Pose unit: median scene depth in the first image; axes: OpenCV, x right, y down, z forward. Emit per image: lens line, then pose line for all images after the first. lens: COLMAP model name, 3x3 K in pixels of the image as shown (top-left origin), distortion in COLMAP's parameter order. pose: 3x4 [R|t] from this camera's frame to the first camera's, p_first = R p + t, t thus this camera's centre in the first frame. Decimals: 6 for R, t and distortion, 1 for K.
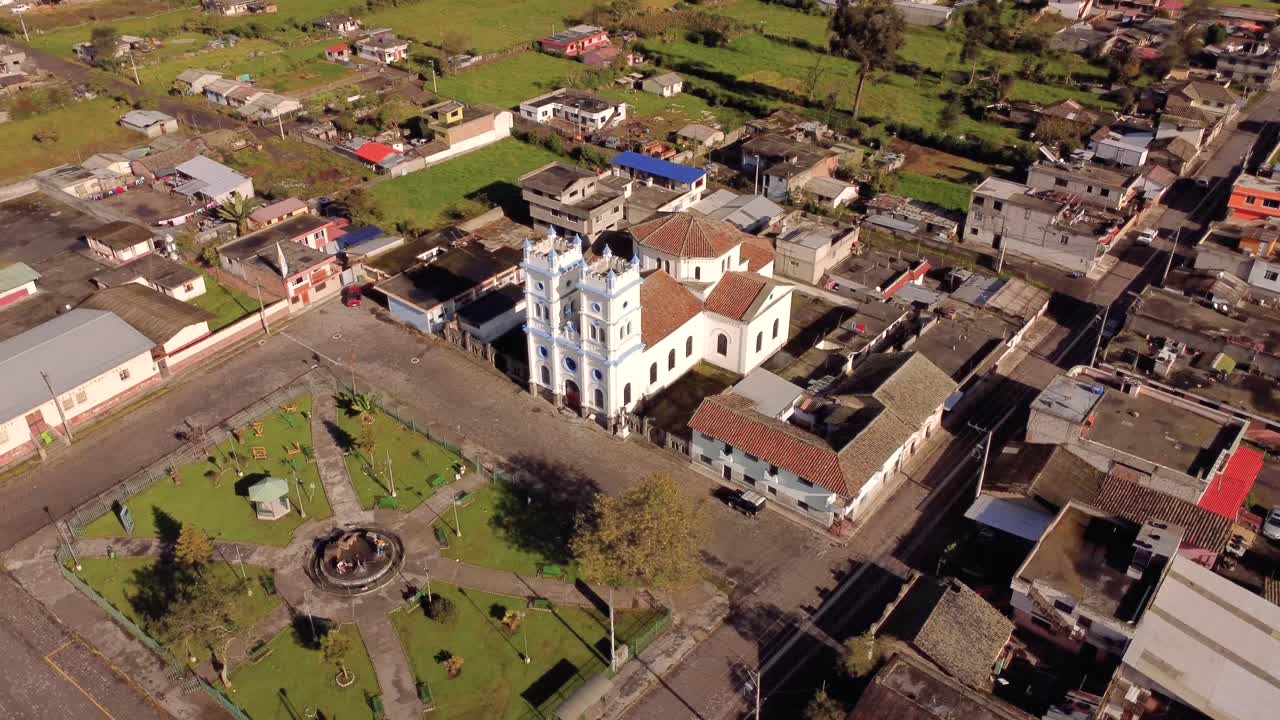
lens RADIAL K [[952.4, 0, 640.0], [0, 952.4, 360.0], [0, 0, 1]] dist [0.007265, 0.000479]
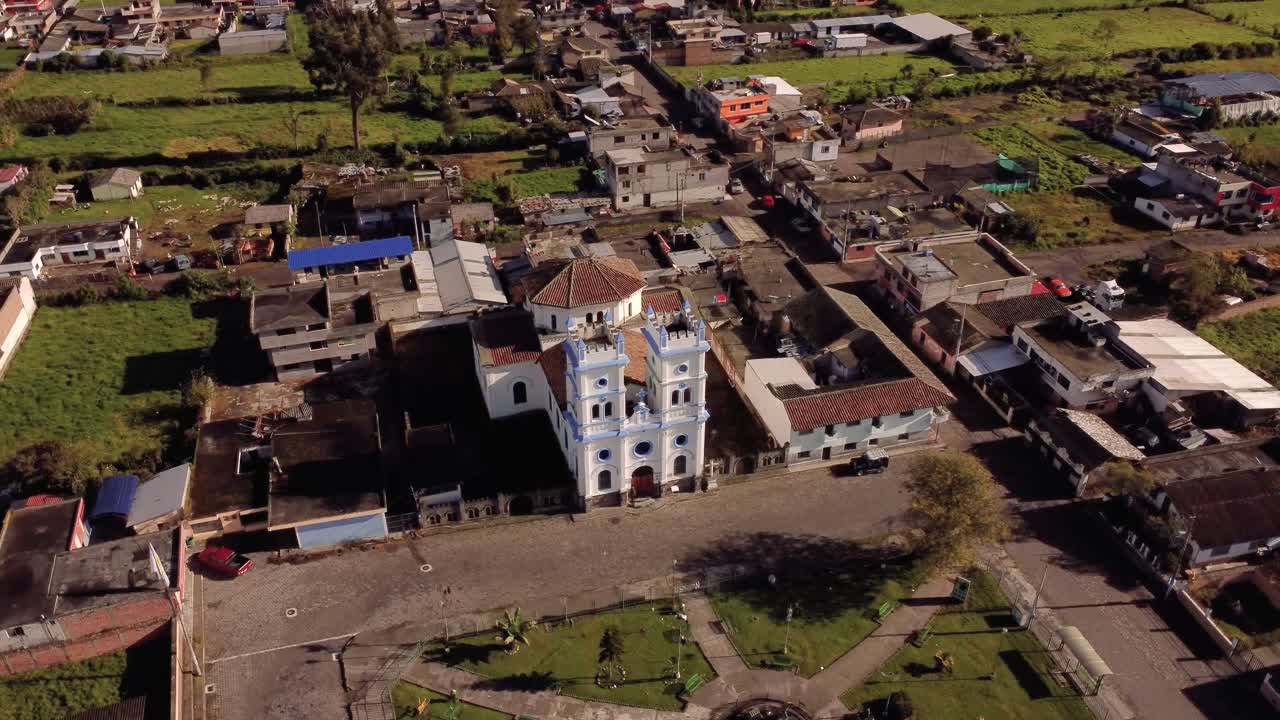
lens RADIAL K [[952.4, 0, 640.0], [0, 952.4, 360.0], [0, 0, 1]] dist [0.007265, 0.000479]
pose [[0.605839, -0.437015, 0.664813, -0.414467], [0.443394, 0.879288, 0.173939, -0.147382], [-0.660576, 0.189395, 0.726477, 0.228248]]
